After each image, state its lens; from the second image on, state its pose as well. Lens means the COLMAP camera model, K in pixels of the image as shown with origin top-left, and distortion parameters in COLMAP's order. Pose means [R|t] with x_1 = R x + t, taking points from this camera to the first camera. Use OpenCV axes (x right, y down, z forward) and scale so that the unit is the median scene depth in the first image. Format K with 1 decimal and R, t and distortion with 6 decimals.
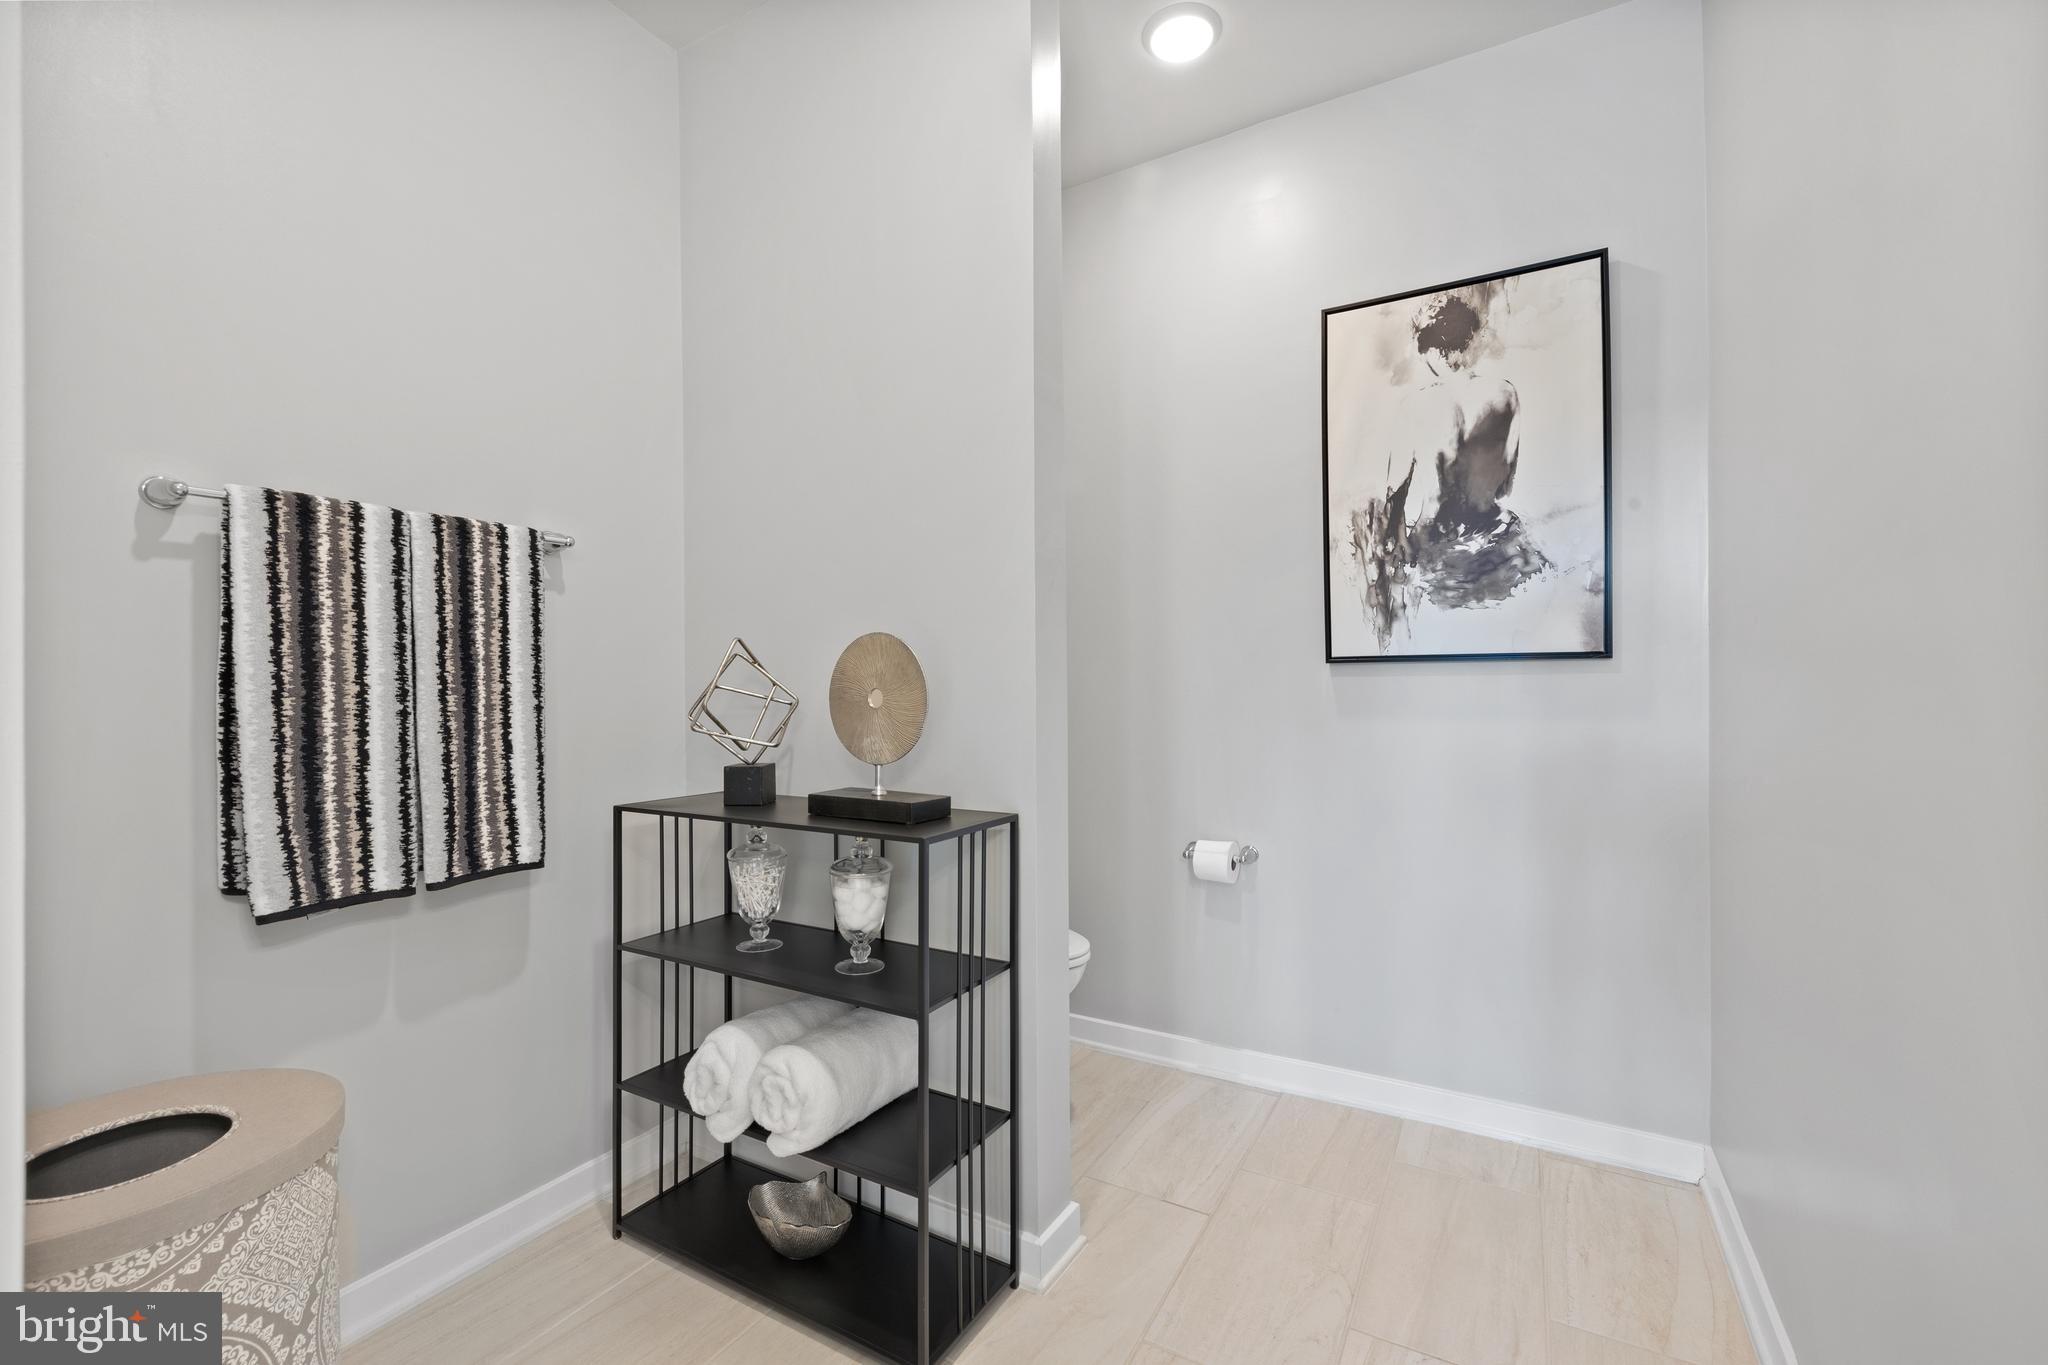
lens RADIAL K [[868.1, 0, 1028.5], [0, 868.1, 674.1], [0, 0, 1]] dist [0.000637, 0.000499]
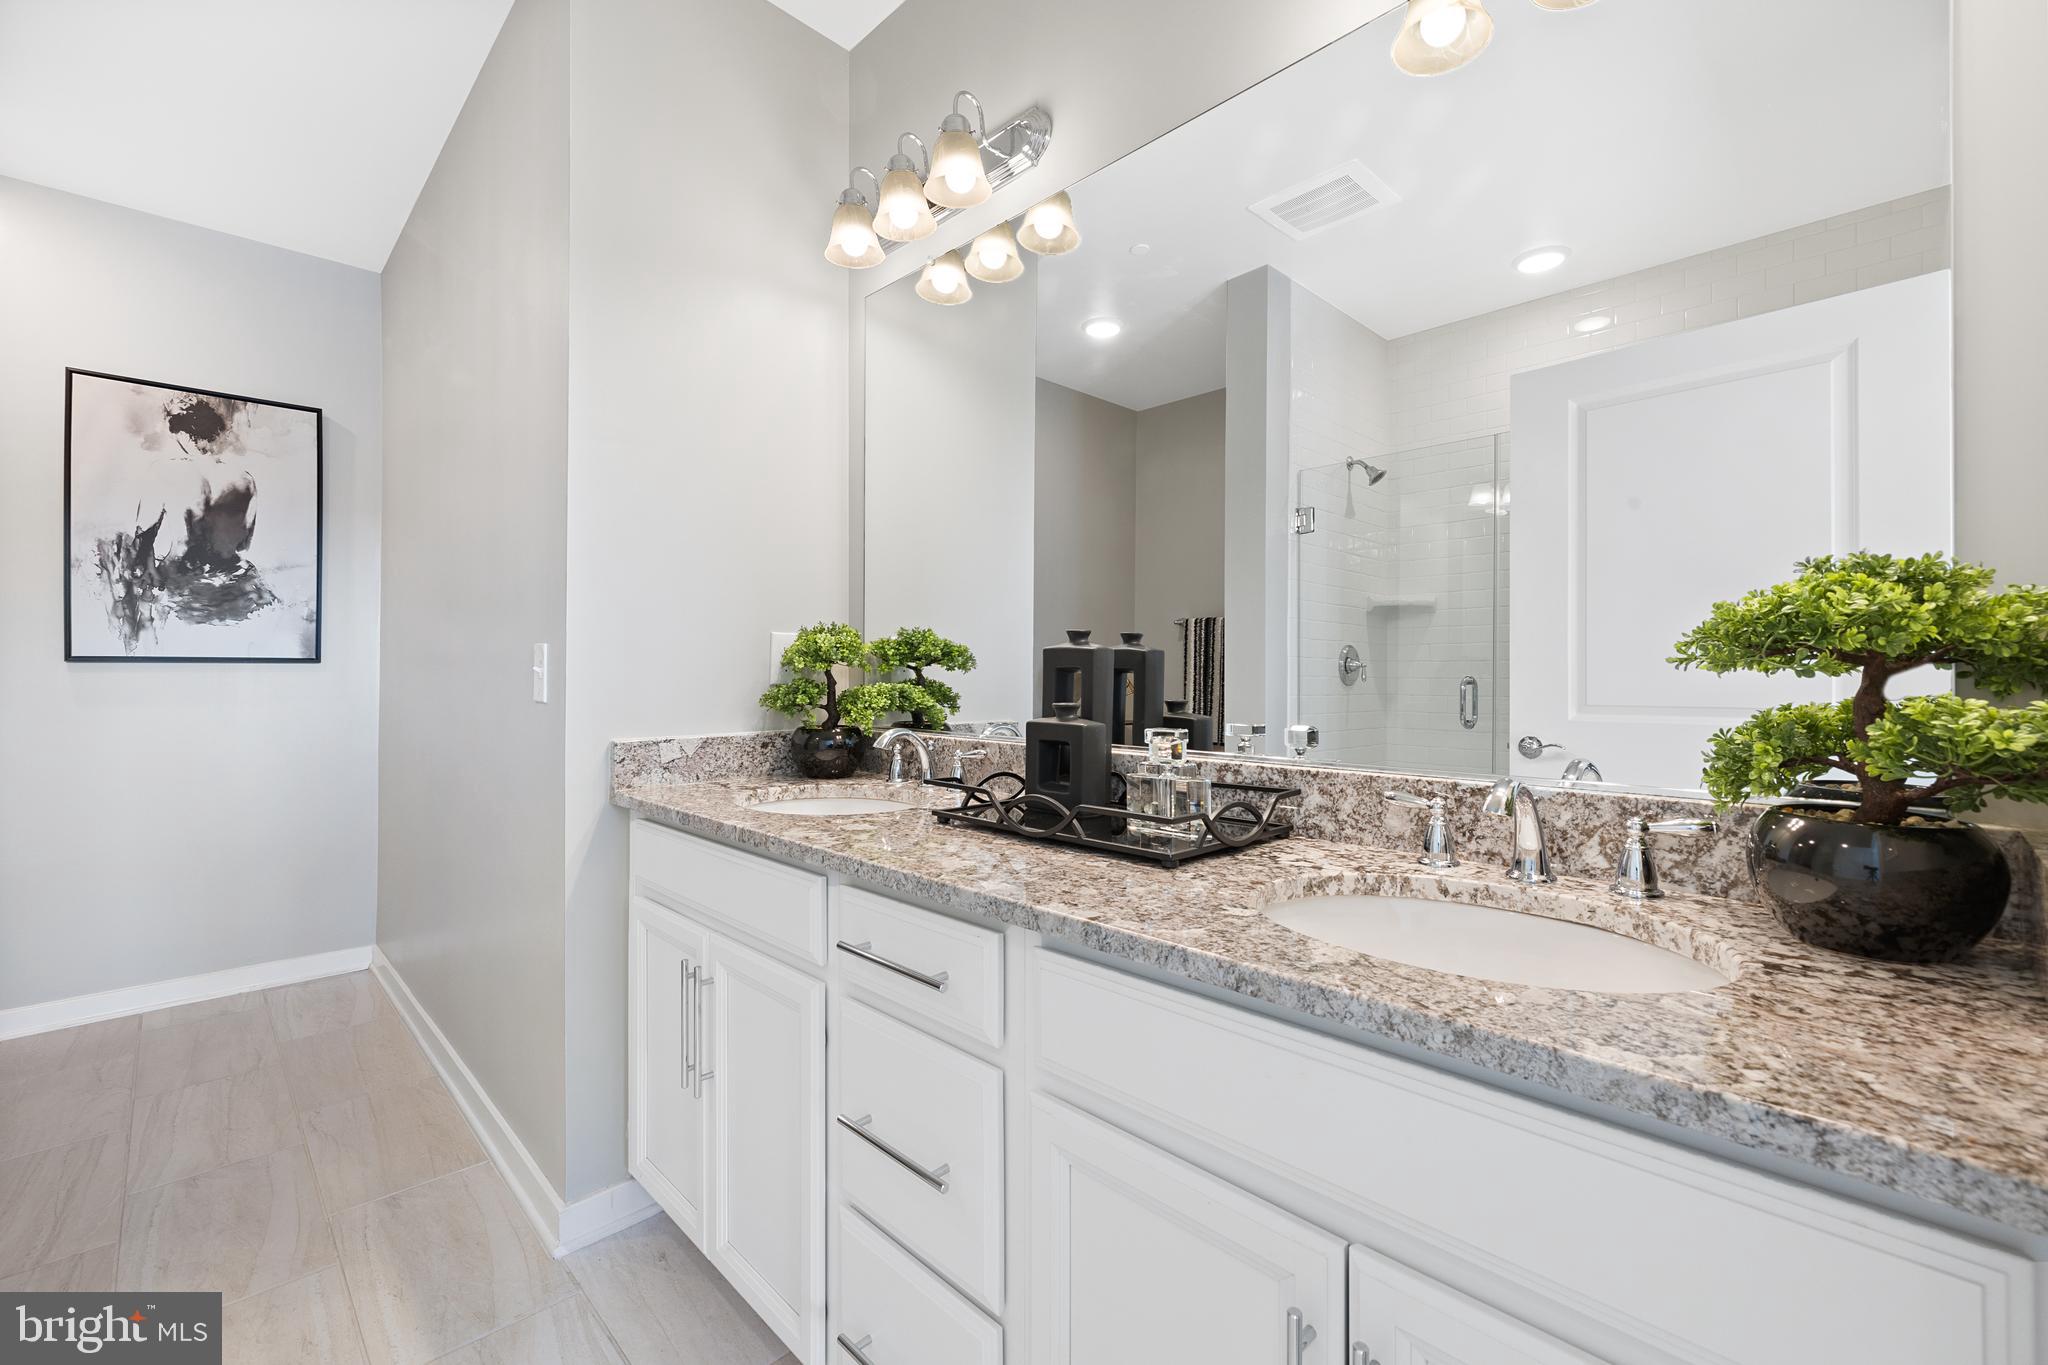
lens RADIAL K [[868.1, 0, 1030.0], [0, 868.1, 670.4], [0, 0, 1]] dist [0.000637, 0.000499]
pose [[0.276029, 0.013218, 0.961058, -0.473289], [-0.006465, 0.999908, -0.011895, 0.006140], [-0.961128, -0.002930, 0.276089, -0.654075]]
